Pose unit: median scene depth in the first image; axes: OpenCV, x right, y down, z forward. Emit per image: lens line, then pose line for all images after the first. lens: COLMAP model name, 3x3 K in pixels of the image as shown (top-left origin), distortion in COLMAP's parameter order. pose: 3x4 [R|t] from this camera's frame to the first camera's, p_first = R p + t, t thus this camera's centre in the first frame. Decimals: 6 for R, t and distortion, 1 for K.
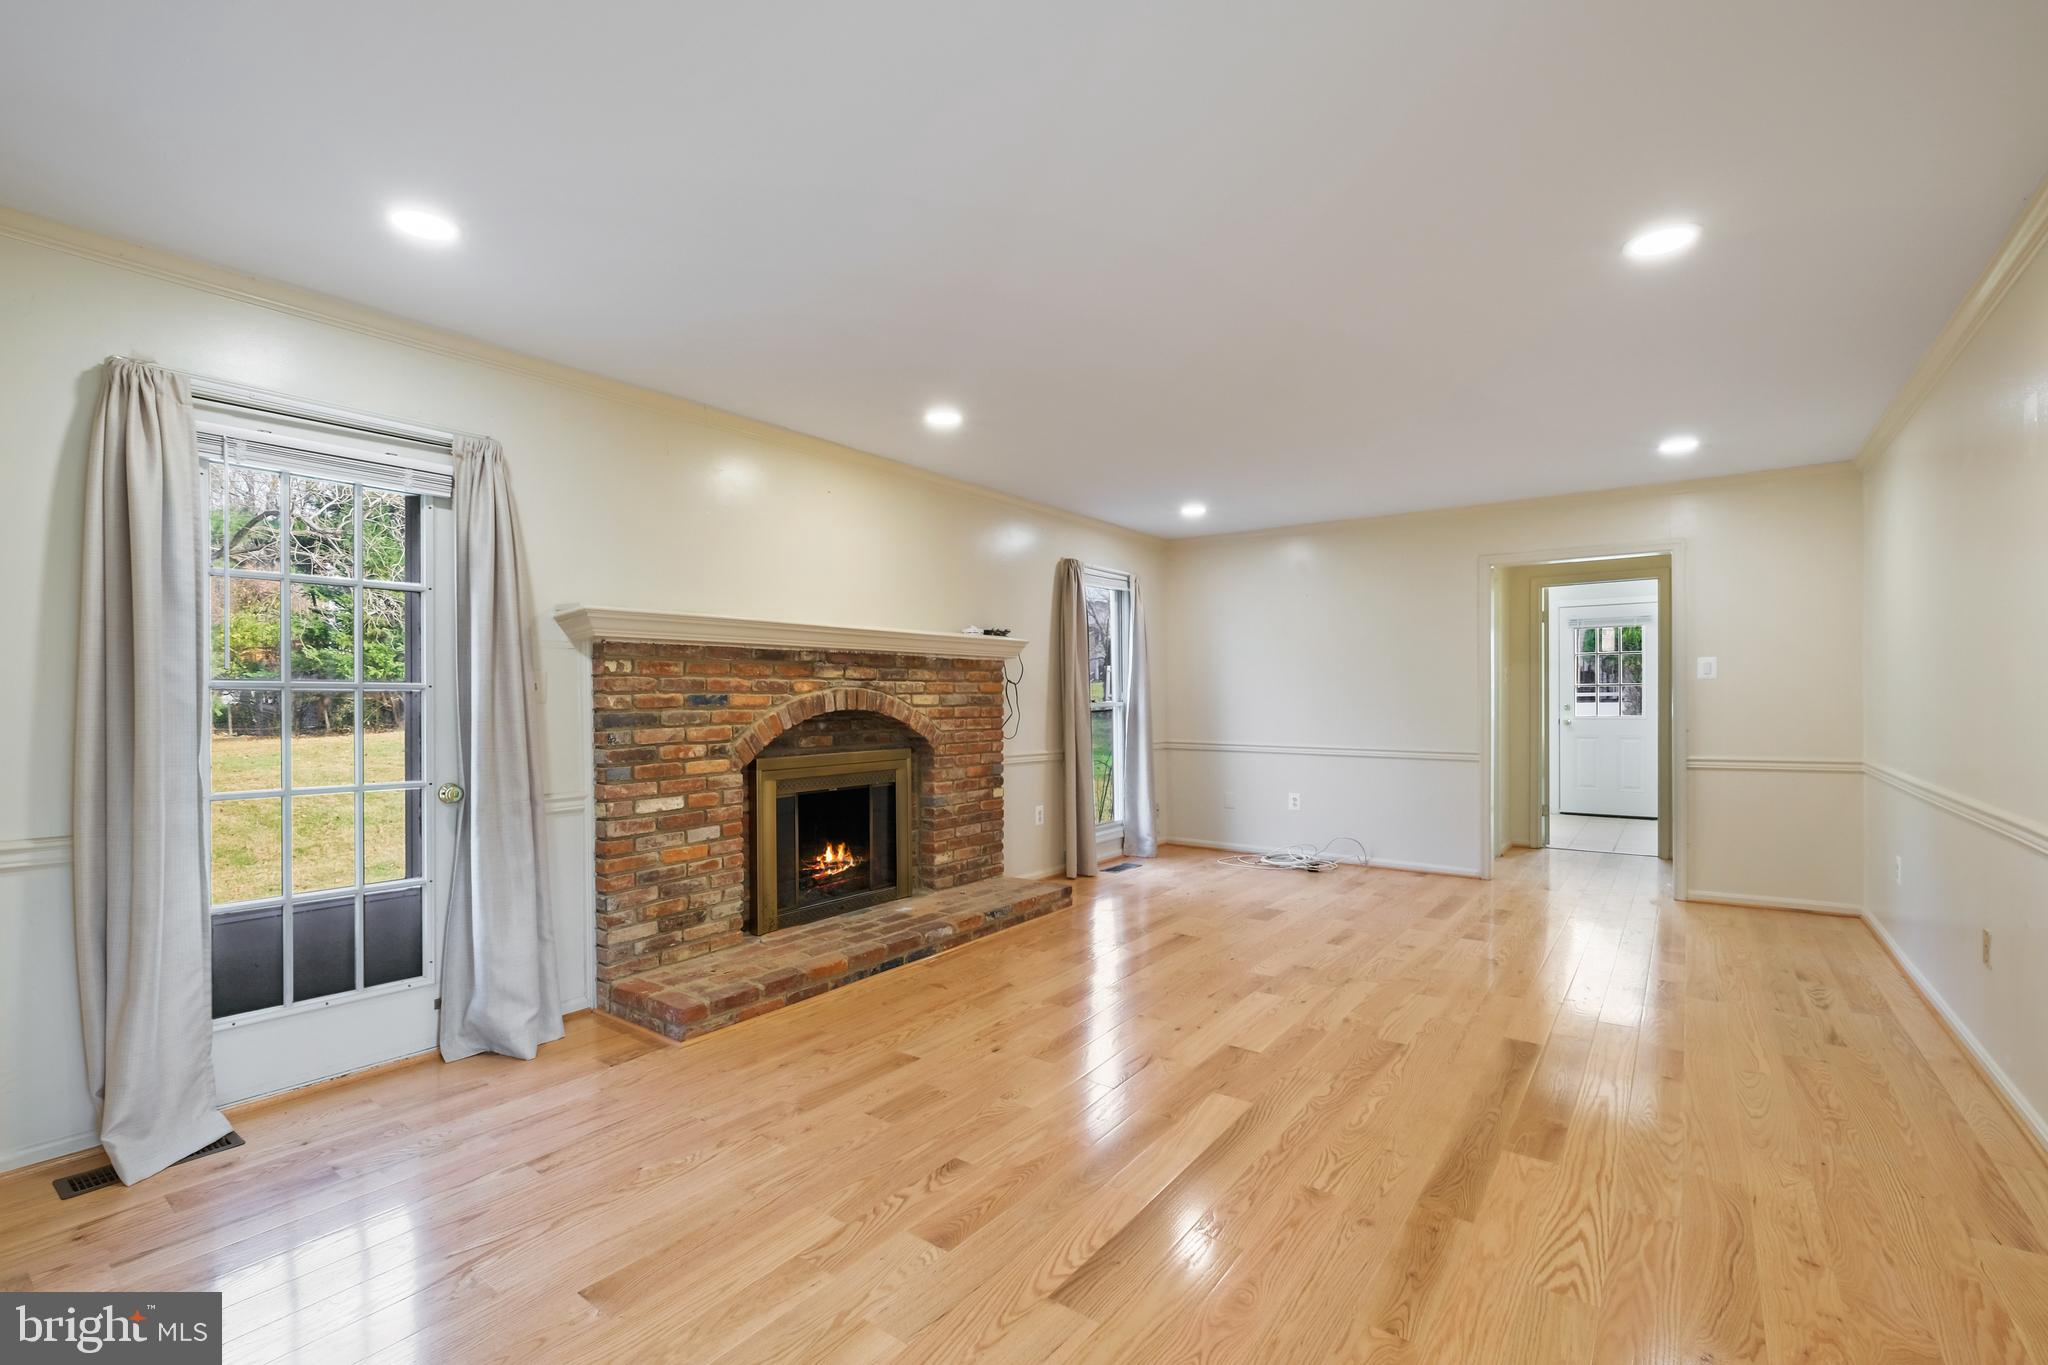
lens RADIAL K [[894.2, 0, 1030.3], [0, 894.2, 685.7], [0, 0, 1]] dist [-0.006786, 0.000816]
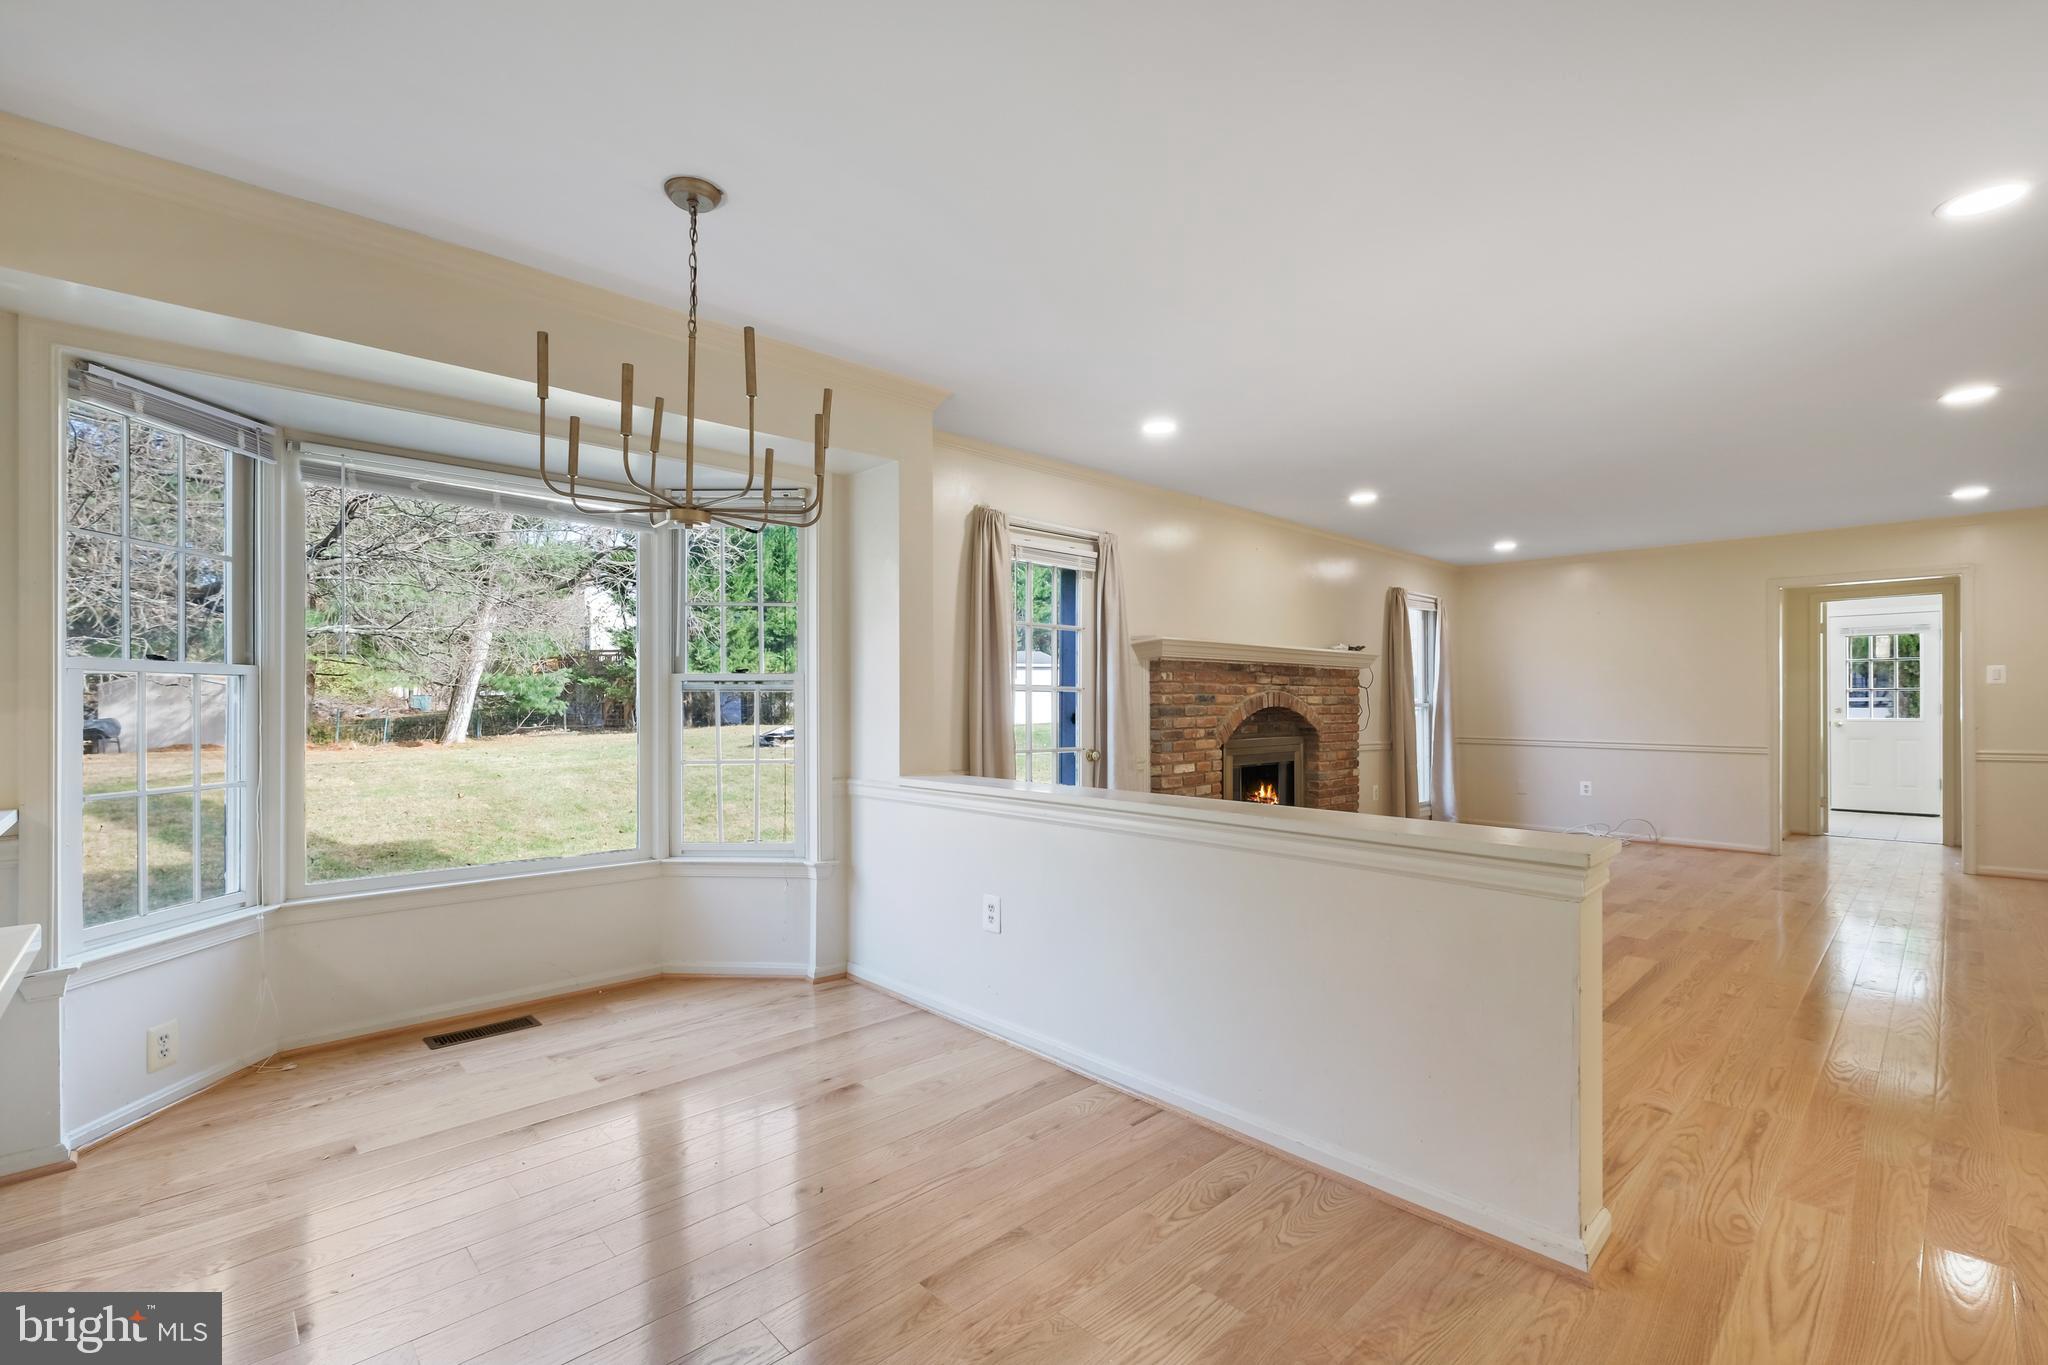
lens RADIAL K [[894.2, 0, 1030.3], [0, 894.2, 685.7], [0, 0, 1]] dist [-0.006786, 0.000816]
pose [[0.985269, 0.000148, -0.171014, -0.315780], [-0.001078, 0.999985, -0.005347, 0.002302], [0.171011, 0.005452, 0.985254, -0.397218]]
